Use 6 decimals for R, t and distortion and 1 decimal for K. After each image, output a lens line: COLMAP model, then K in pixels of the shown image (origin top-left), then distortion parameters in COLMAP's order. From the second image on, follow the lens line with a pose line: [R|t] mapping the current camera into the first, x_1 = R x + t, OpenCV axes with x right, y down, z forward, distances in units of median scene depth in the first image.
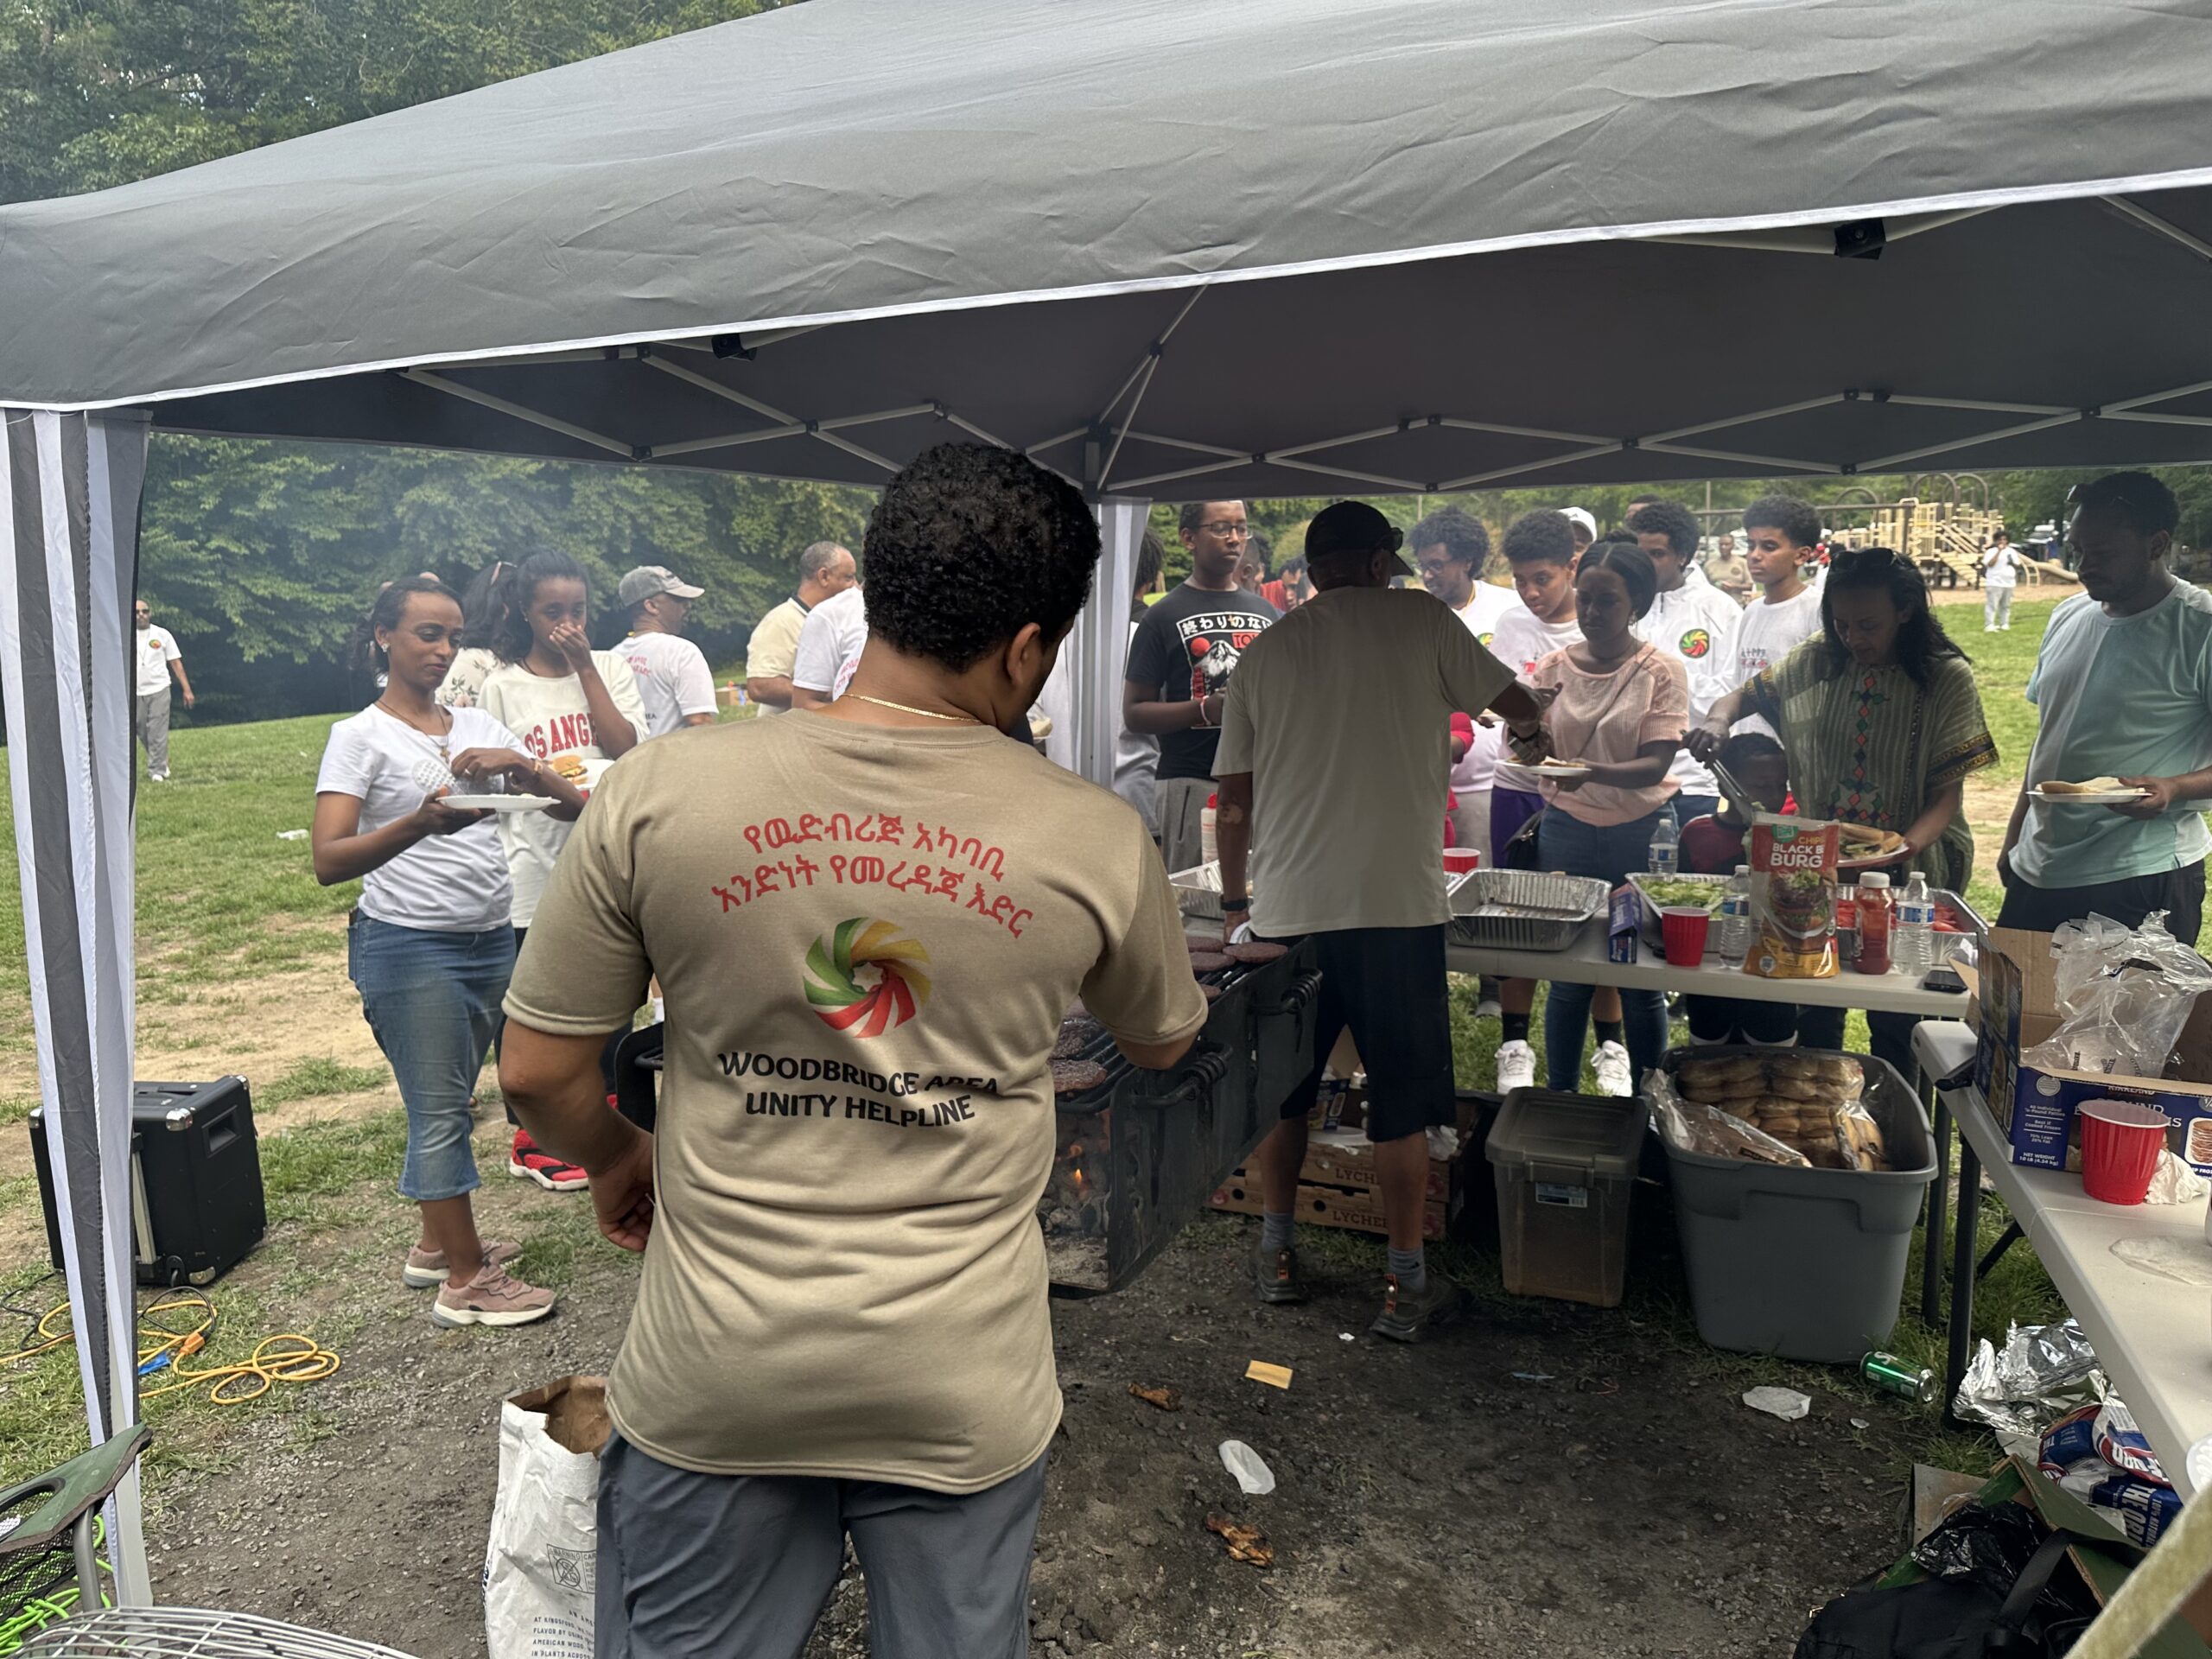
lens RADIAL K [[1578.0, 0, 1092.6], [0, 1578.0, 819.4], [0, 0, 1]] dist [0.026949, -0.042372]
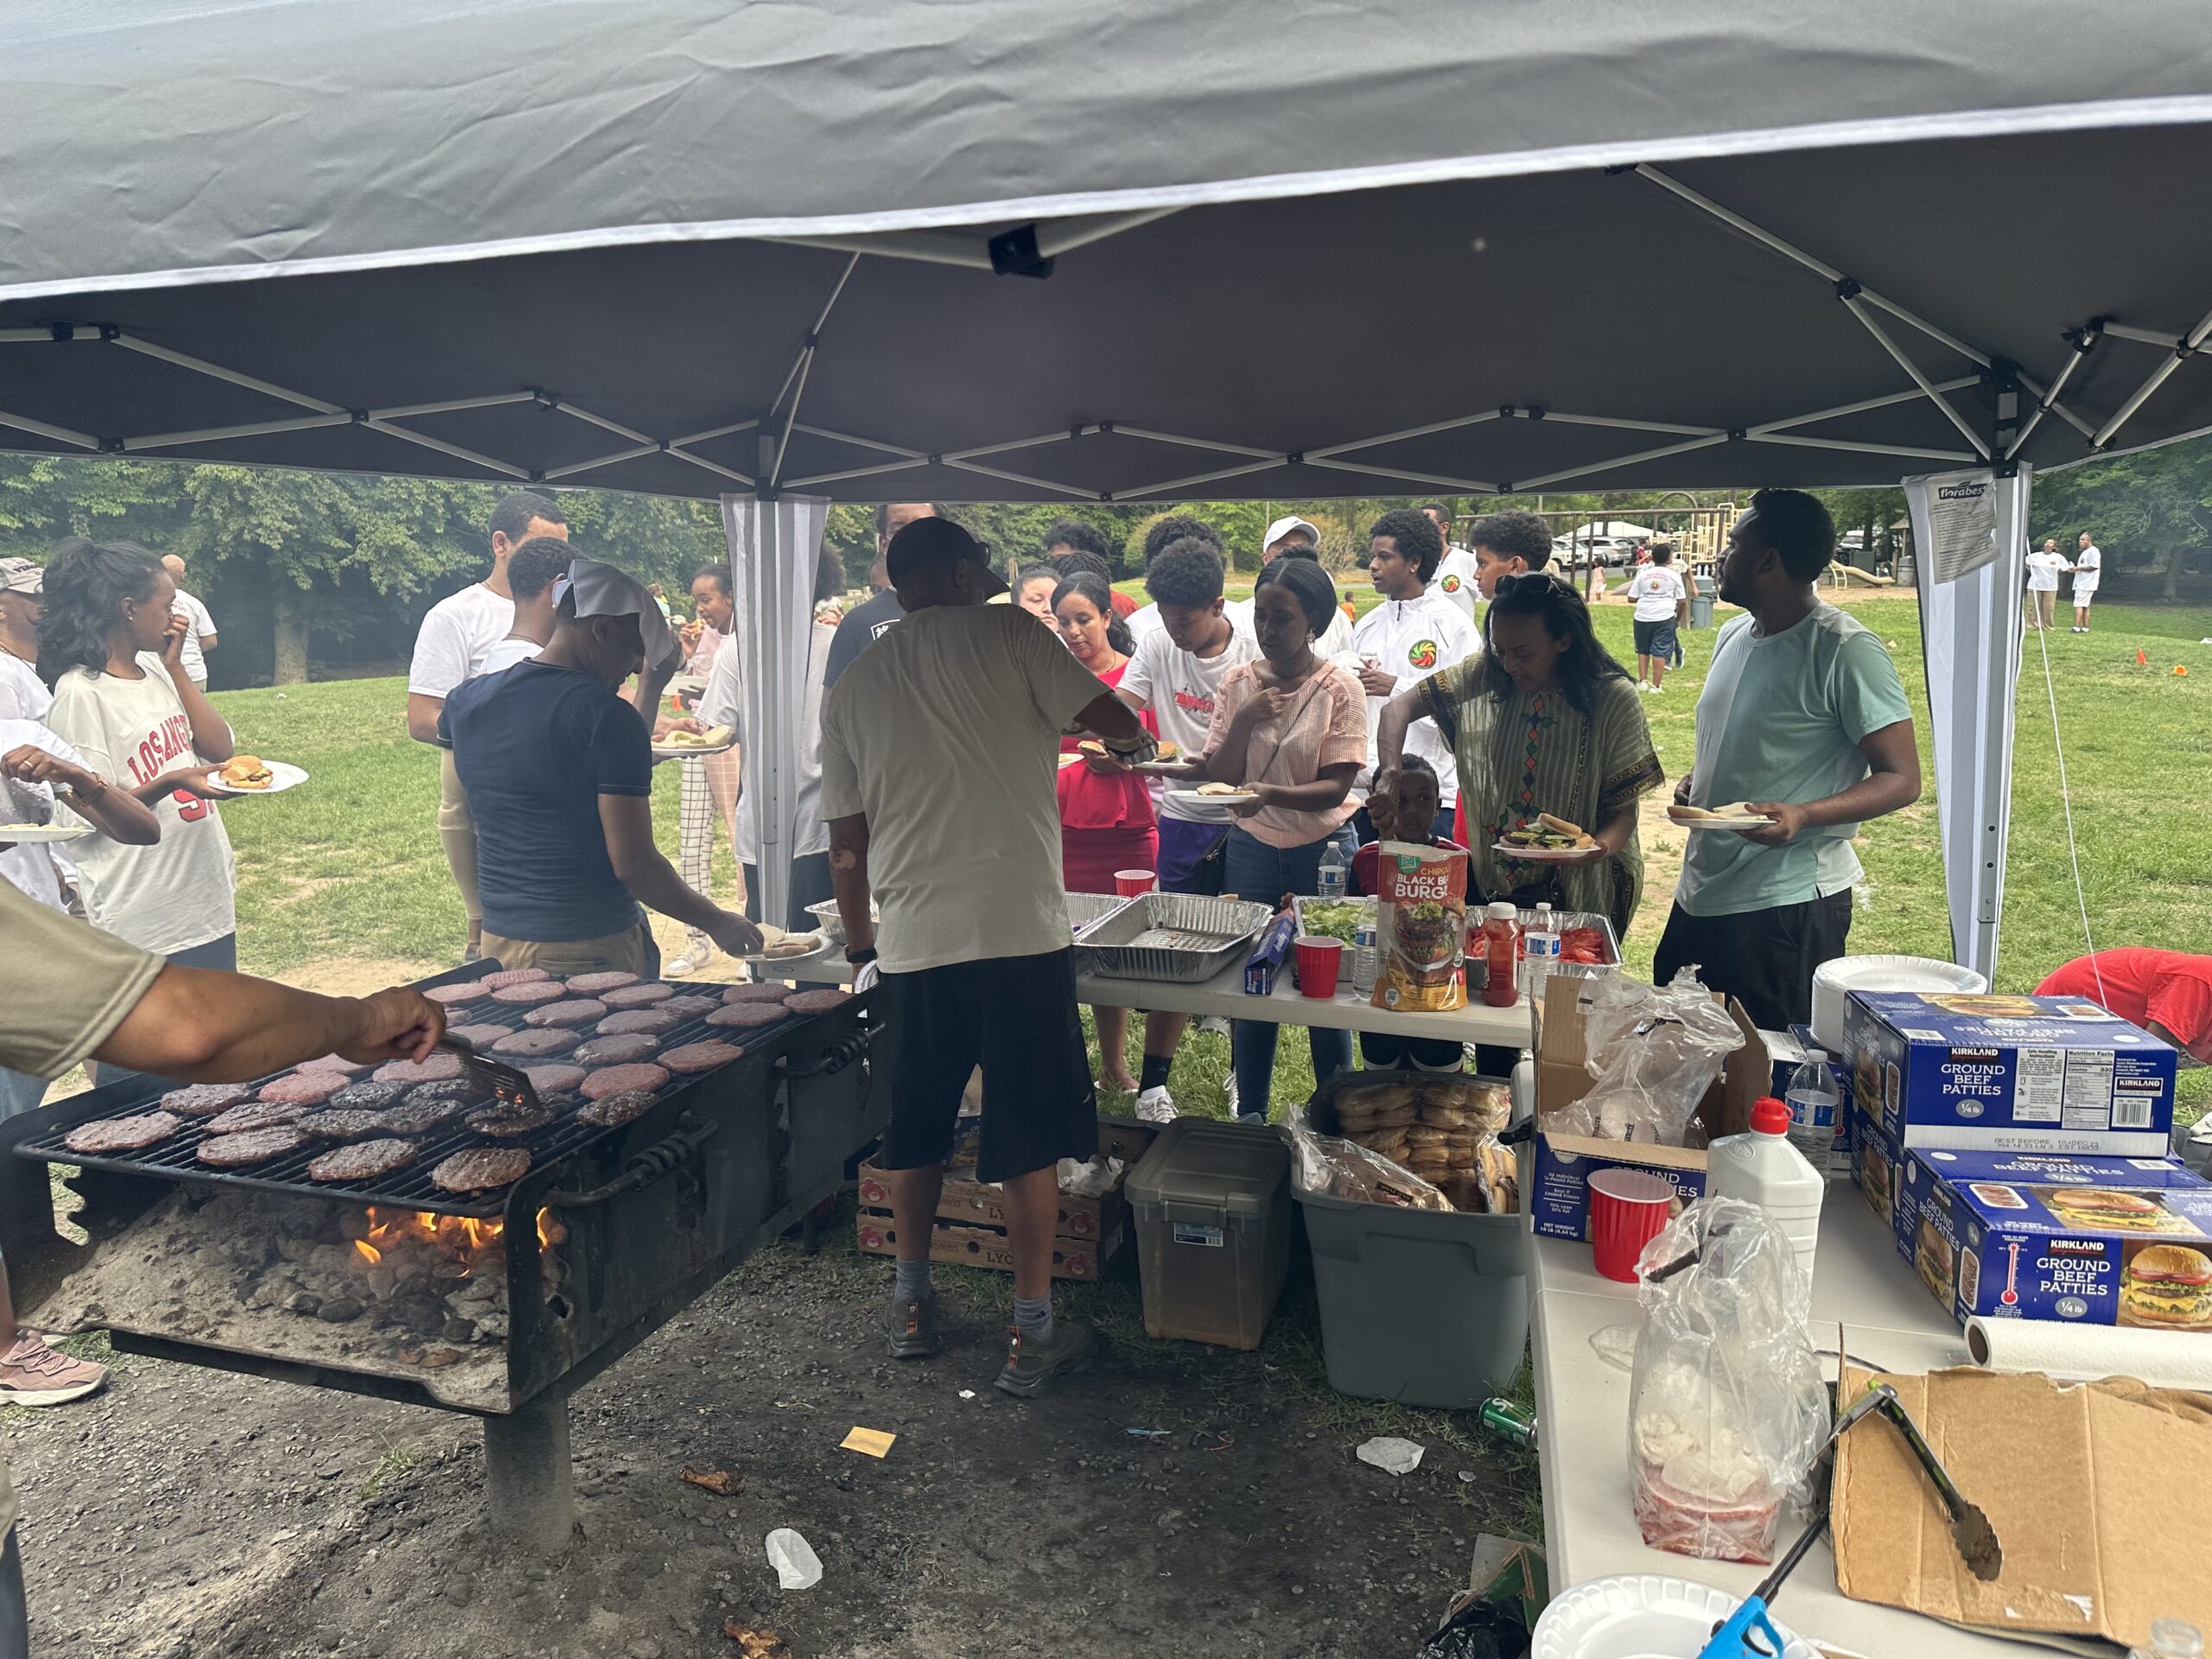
lens RADIAL K [[1577.4, 0, 1103.3], [0, 1577.4, 818.0], [0, 0, 1]] dist [0.047409, -0.073711]
pose [[0.996042, 0.001012, 0.088875, 0.165570], [-0.001555, 0.999981, 0.006046, -0.024274], [-0.088867, -0.006161, 0.996024, 0.053601]]
